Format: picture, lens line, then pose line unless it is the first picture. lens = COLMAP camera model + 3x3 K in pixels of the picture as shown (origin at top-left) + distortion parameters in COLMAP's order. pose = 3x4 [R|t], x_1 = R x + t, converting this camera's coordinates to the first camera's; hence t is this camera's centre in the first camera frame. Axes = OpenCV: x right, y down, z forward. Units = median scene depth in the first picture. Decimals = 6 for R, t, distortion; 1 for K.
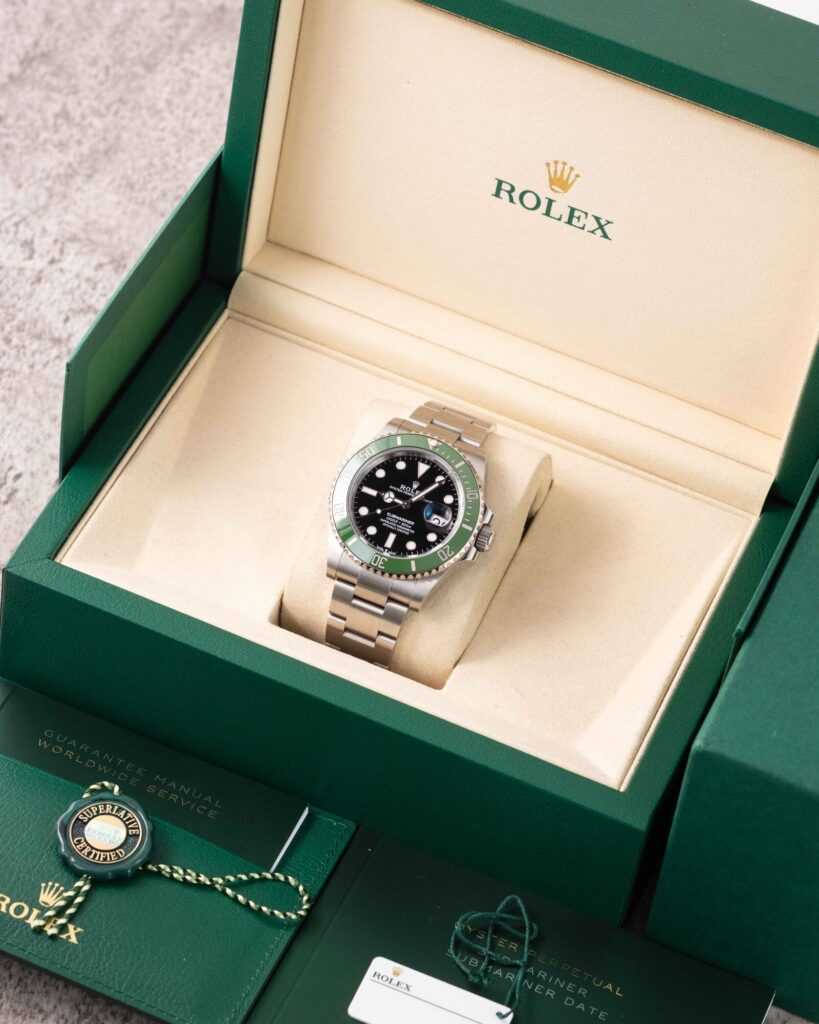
lens RADIAL K [[4258.8, 0, 412.4], [0, 4258.8, 513.7], [0, 0, 1]] dist [0.157941, 0.000000]
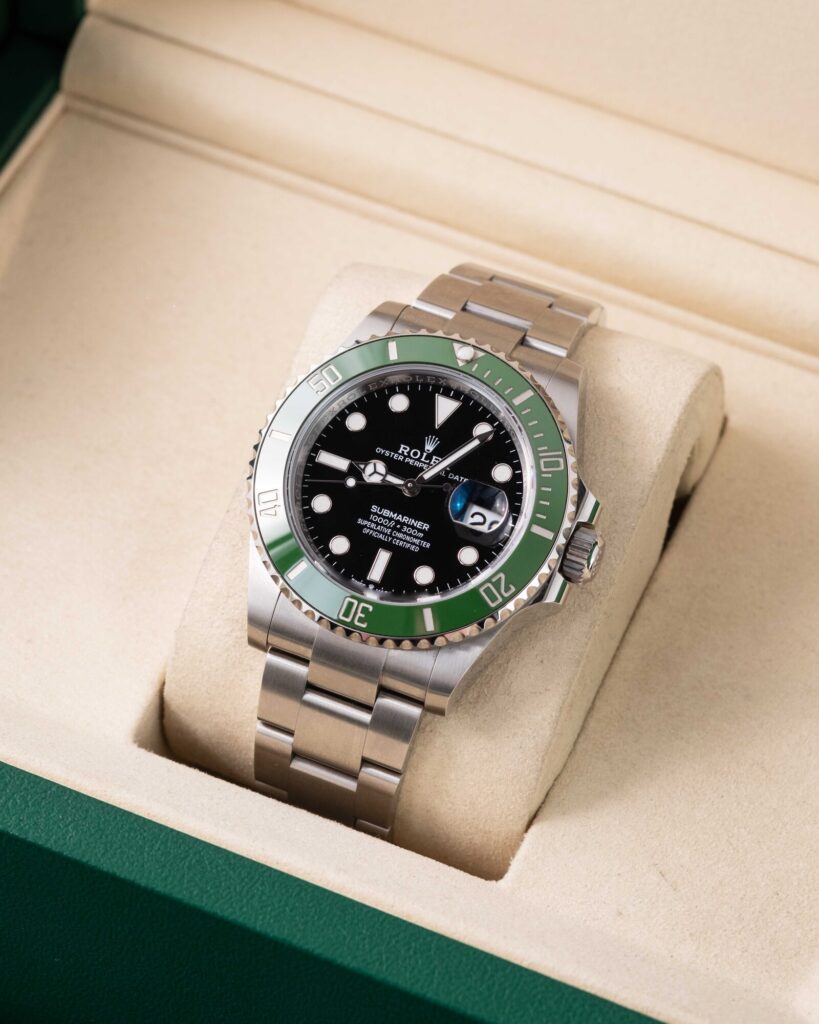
lens RADIAL K [[4258.8, 0, 402.7], [0, 4258.8, 508.2], [0, 0, 1]] dist [0.157941, 0.000000]
pose [[0.998090, -0.033744, -0.051737, 0.021558], [0.035258, 0.998968, 0.028629, -0.013135], [0.050717, -0.030399, 0.998250, 0.529617]]
